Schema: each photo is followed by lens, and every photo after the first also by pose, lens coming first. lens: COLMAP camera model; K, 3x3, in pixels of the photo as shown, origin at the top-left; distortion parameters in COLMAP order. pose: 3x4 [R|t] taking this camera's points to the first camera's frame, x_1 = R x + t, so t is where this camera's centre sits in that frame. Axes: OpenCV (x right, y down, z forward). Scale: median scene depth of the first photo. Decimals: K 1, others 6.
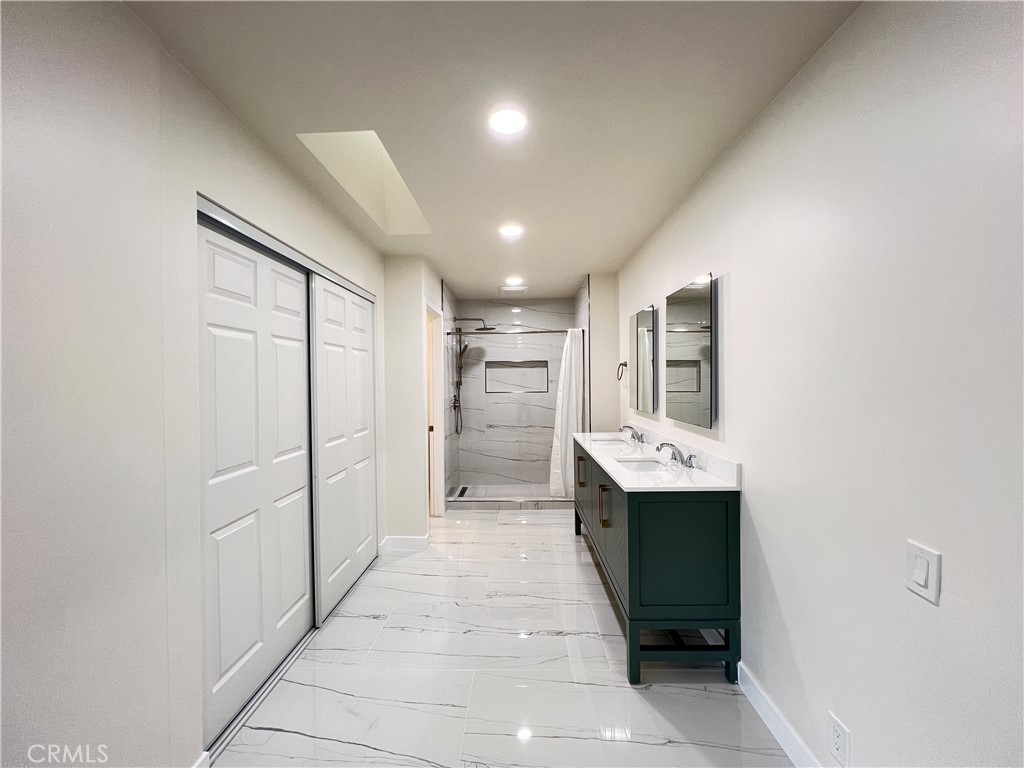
lens RADIAL K [[410.2, 0, 509.4], [0, 410.2, 382.1], [0, 0, 1]] dist [-0.000379, 0.000101]
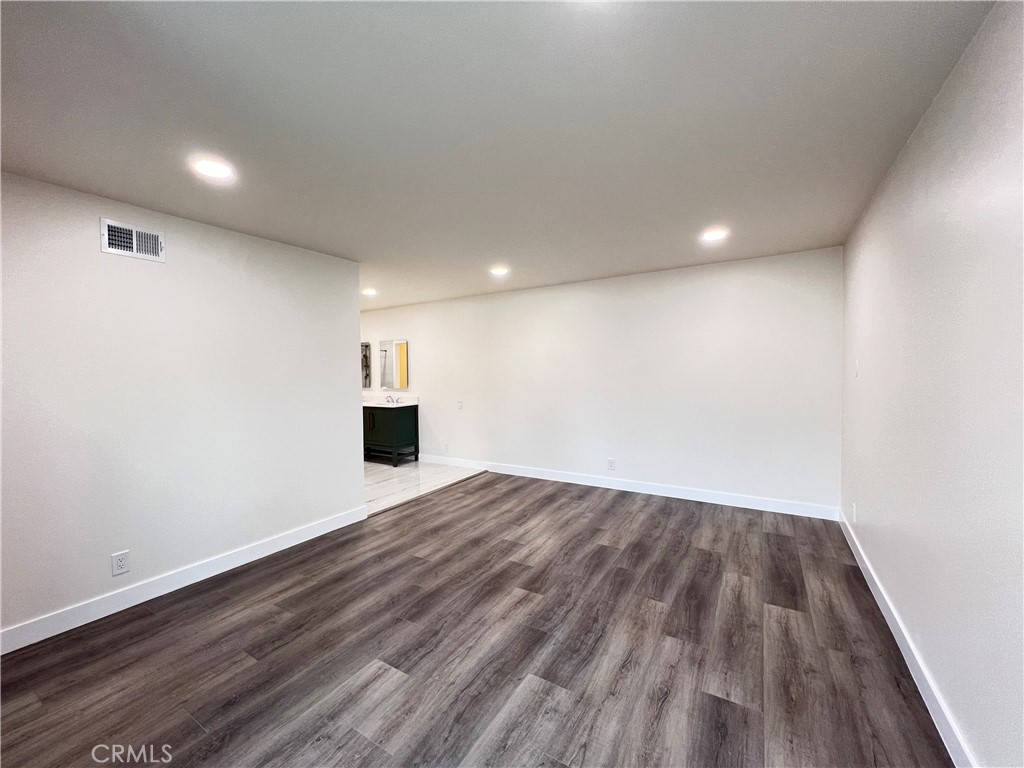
lens RADIAL K [[410.2, 0, 508.3], [0, 410.2, 379.1], [0, 0, 1]] dist [-0.000379, 0.000101]
pose [[0.505676, -0.012980, 0.862626, -0.857437], [0.014908, 0.999869, 0.006305, 0.014613], [-0.862594, 0.009672, 0.505804, -0.596611]]
